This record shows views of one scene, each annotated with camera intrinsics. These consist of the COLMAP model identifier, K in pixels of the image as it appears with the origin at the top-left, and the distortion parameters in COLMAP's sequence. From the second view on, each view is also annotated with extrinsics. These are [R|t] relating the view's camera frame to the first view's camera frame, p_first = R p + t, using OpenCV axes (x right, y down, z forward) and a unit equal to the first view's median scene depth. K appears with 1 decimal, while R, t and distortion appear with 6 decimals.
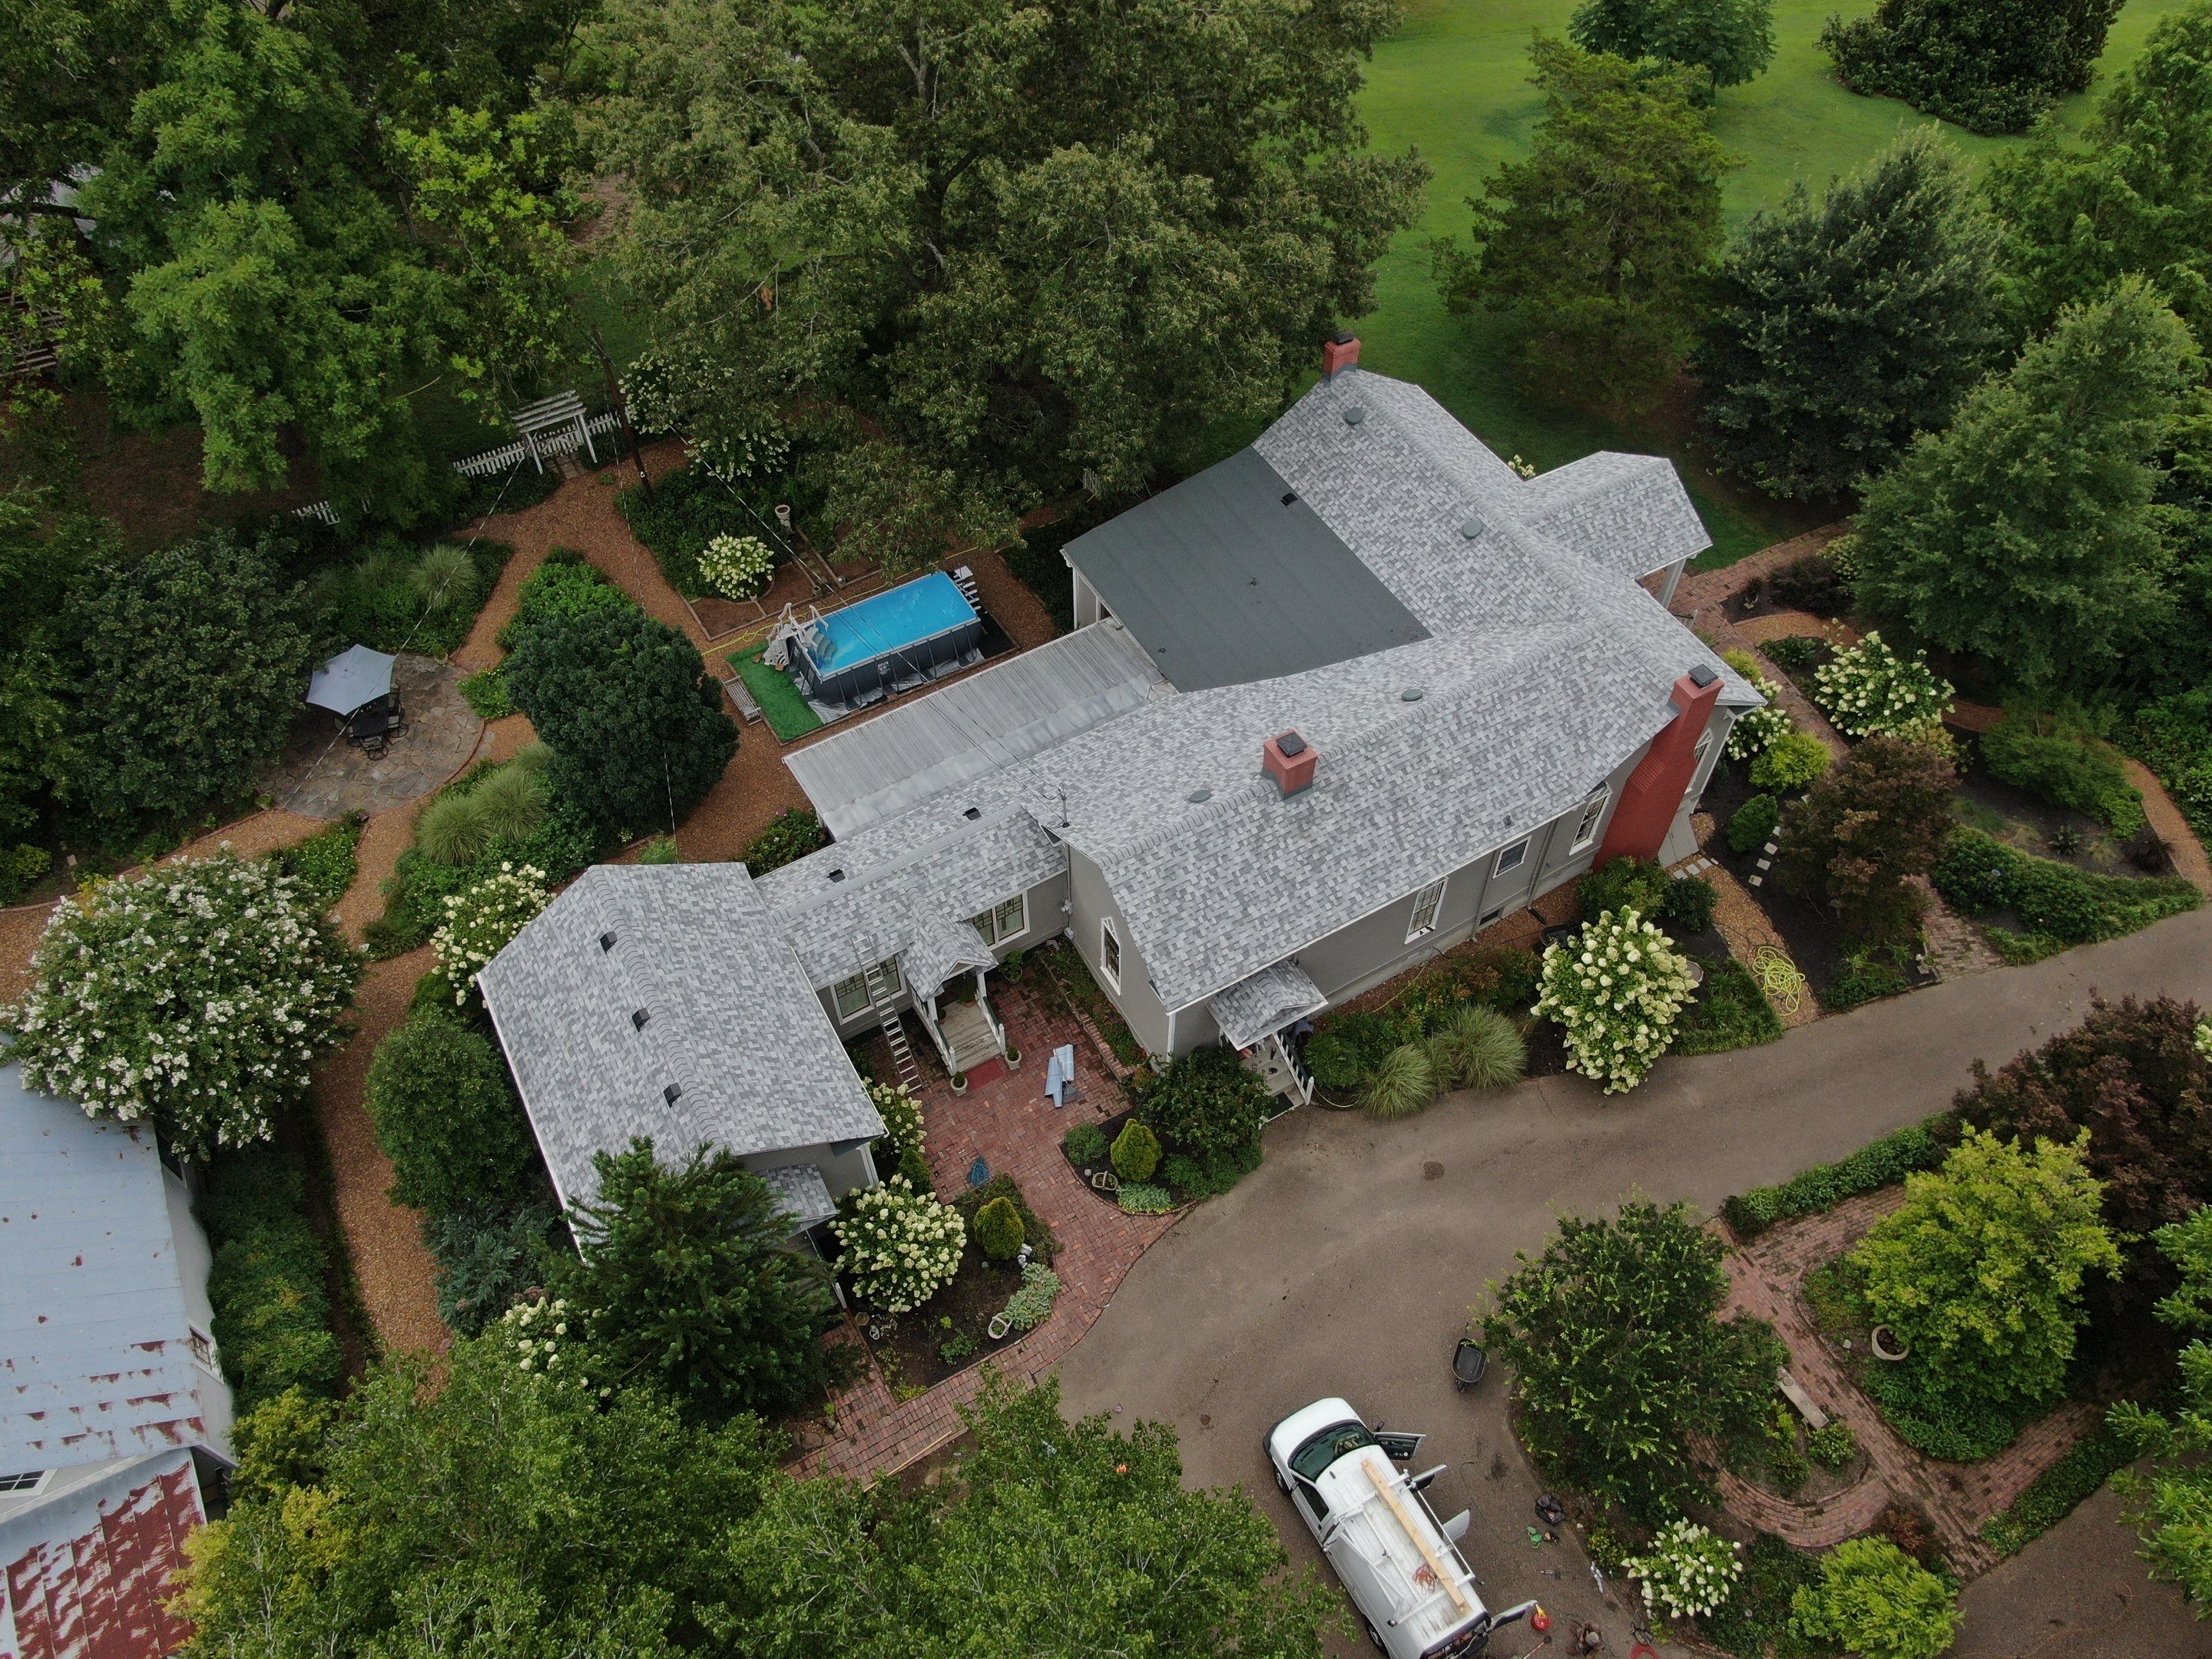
lens RADIAL K [[1592.2, 0, 1106.3], [0, 1592.2, 835.8], [0, 0, 1]] dist [-0.007424, -0.001541]
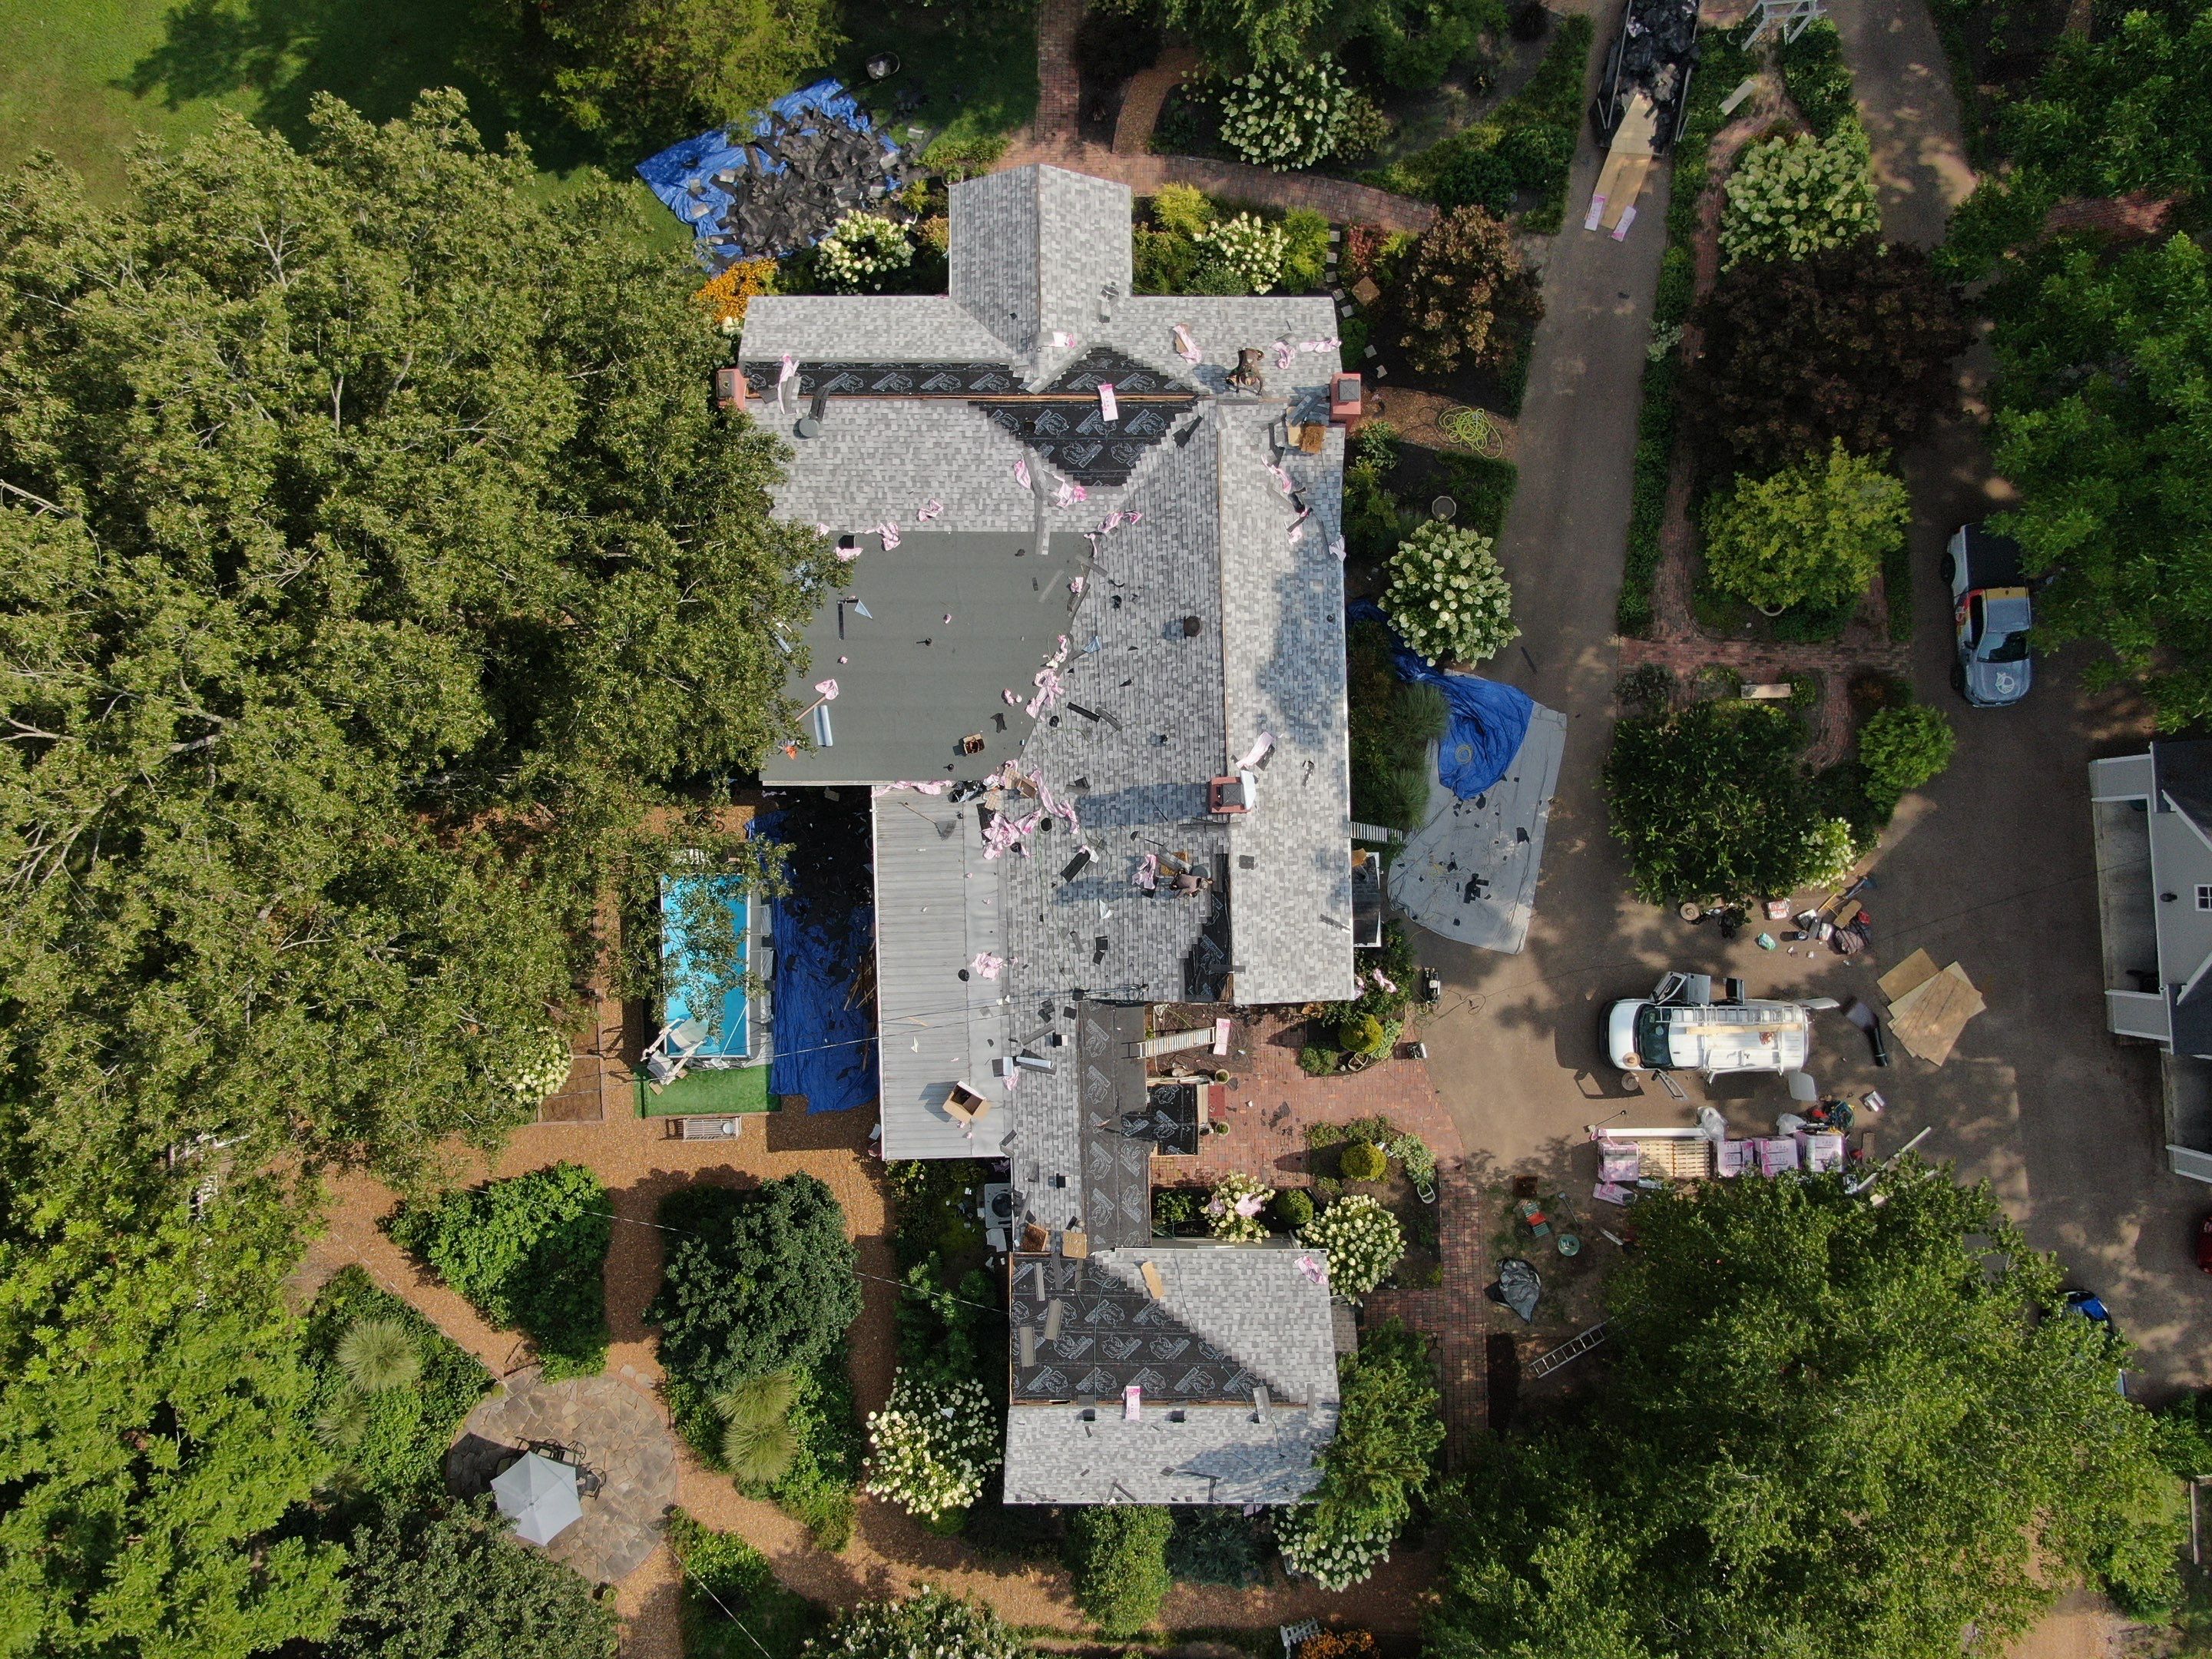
lens RADIAL K [[1592.2, 0, 1106.3], [0, 1592.2, 835.8], [0, 0, 1]] dist [-0.007424, -0.001541]
pose [[0.488289, -0.872077, 0.032486, 0.015616], [0.676303, 0.401674, 0.617472, -0.713565], [-0.551532, -0.279534, 0.785922, 0.200257]]
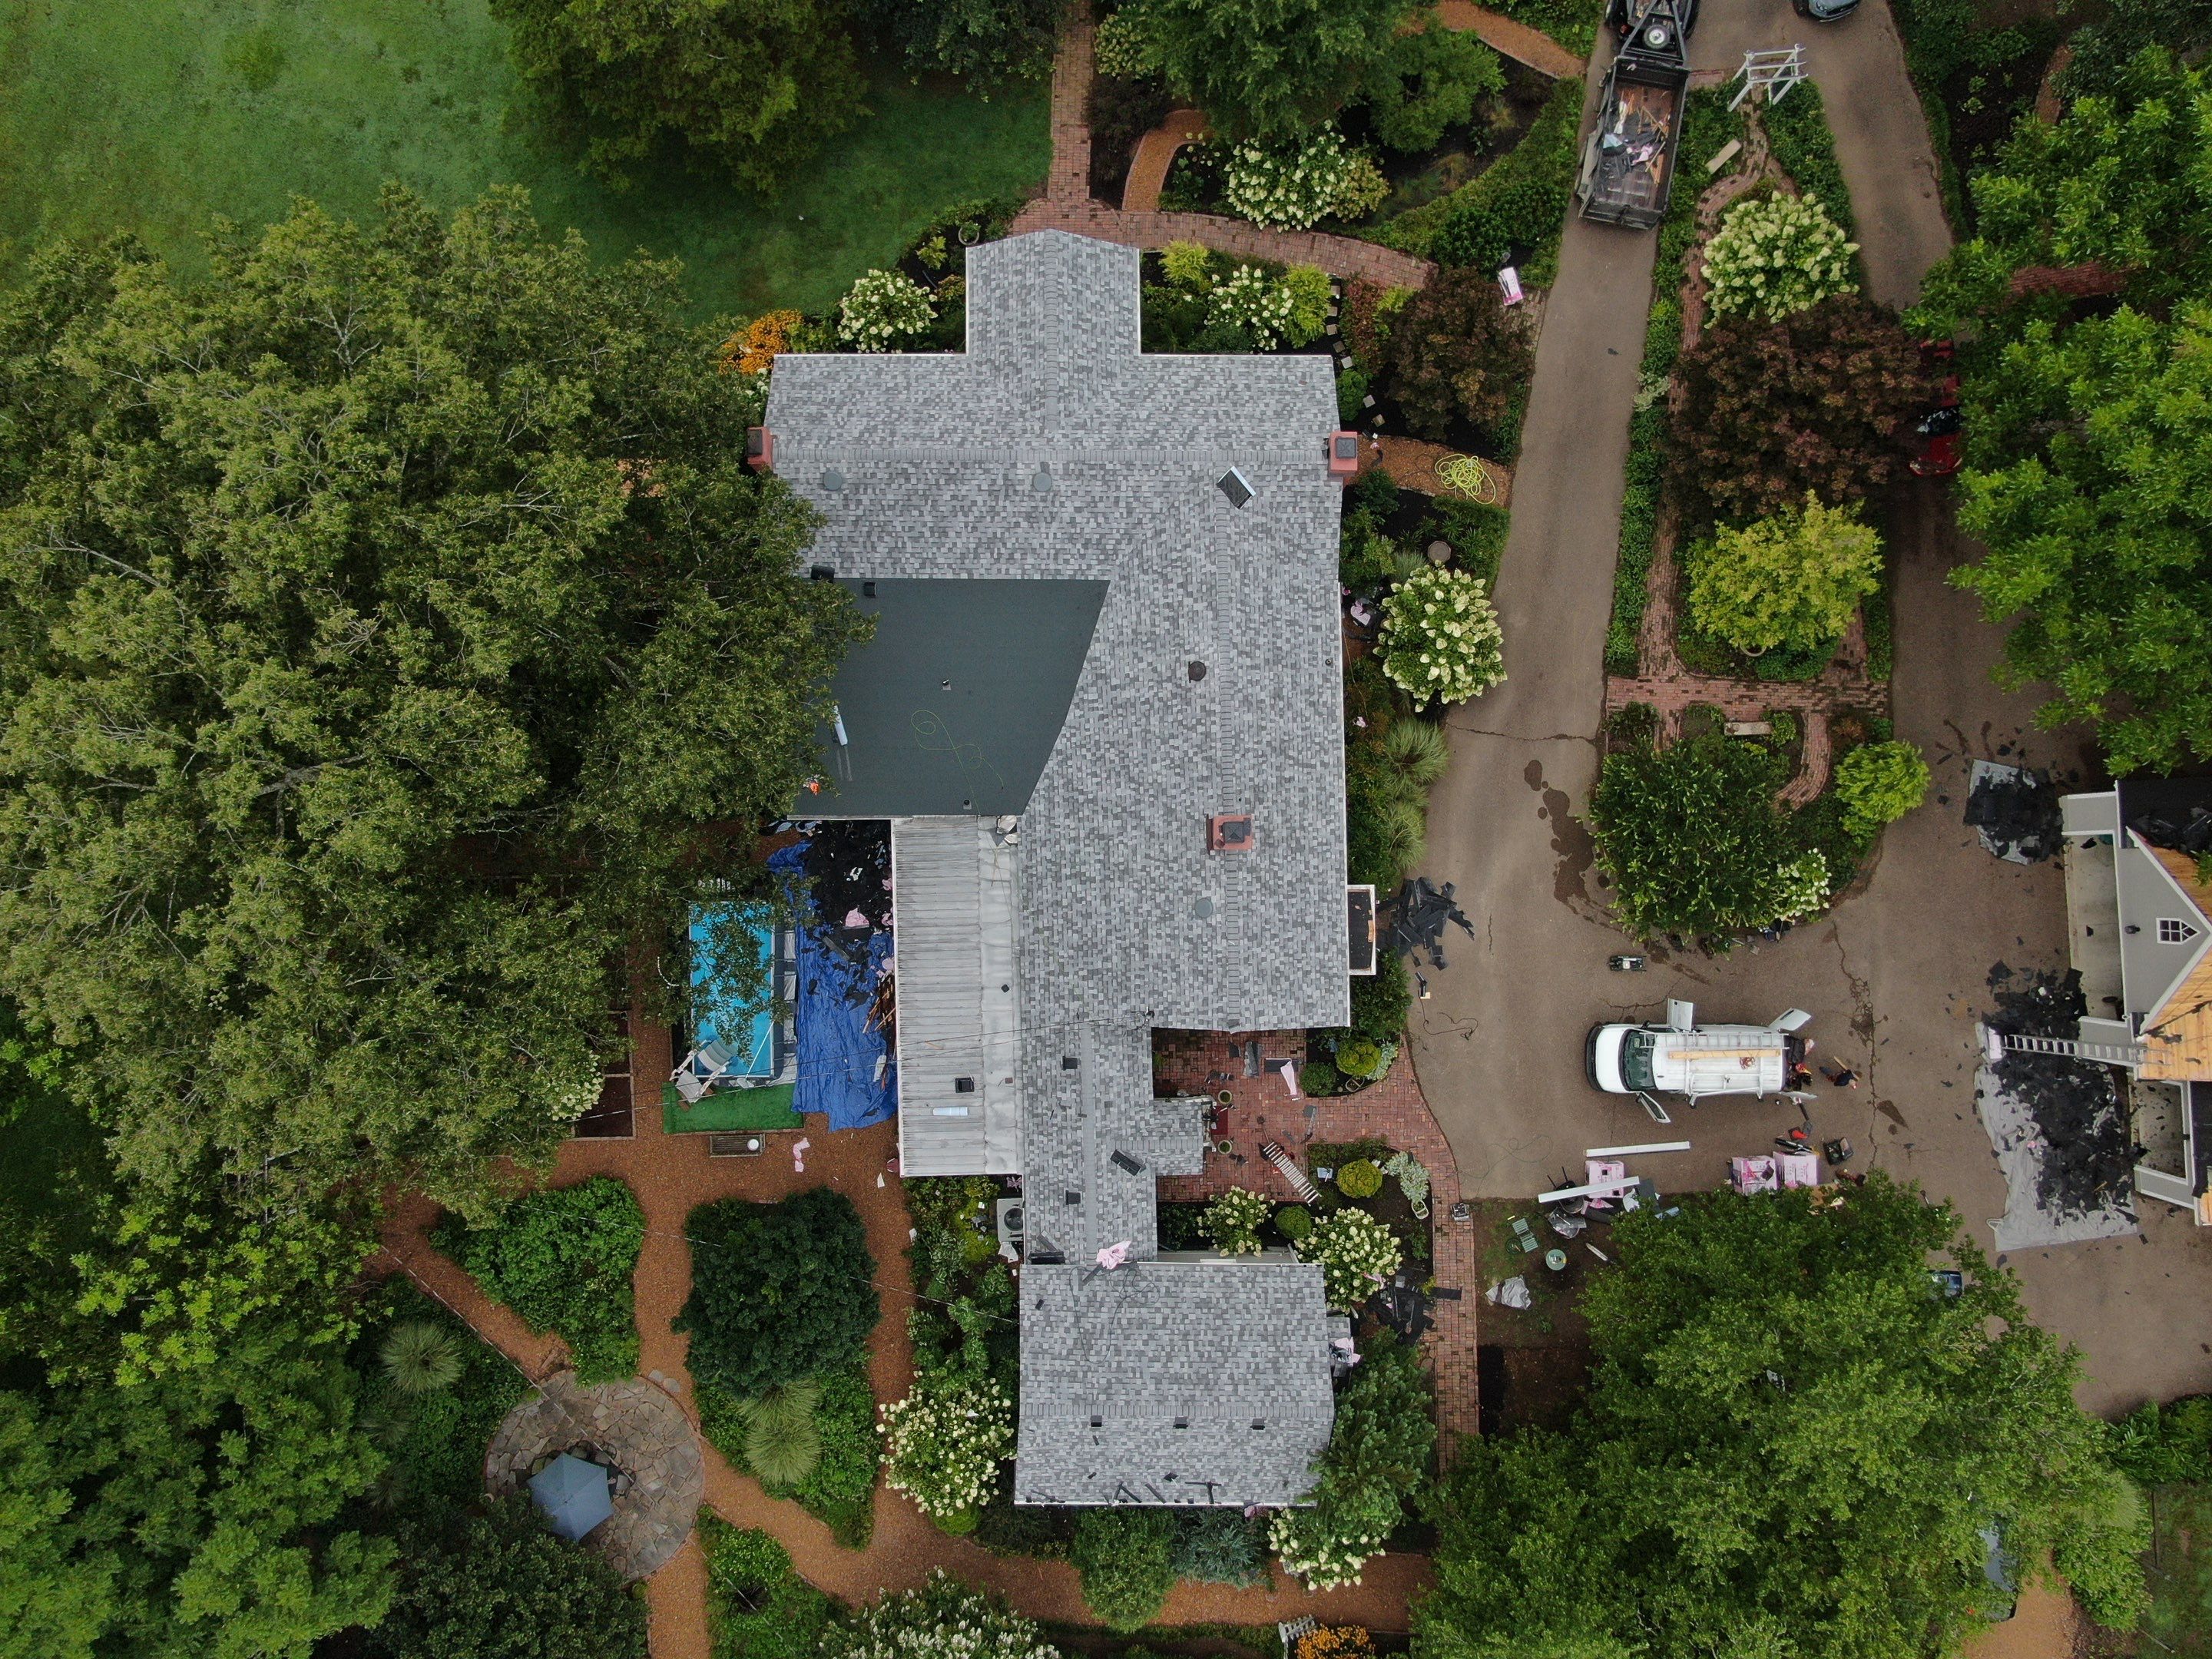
lens RADIAL K [[1604.9, 0, 1111.1], [0, 1604.9, 829.3], [0, 0, 1]] dist [-0.001032, 0.001227]
pose [[0.491283, -0.870424, 0.031682, 0.037336], [0.679353, 0.405695, 0.611467, -0.759622], [-0.545088, -0.278880, 0.790635, 0.151898]]
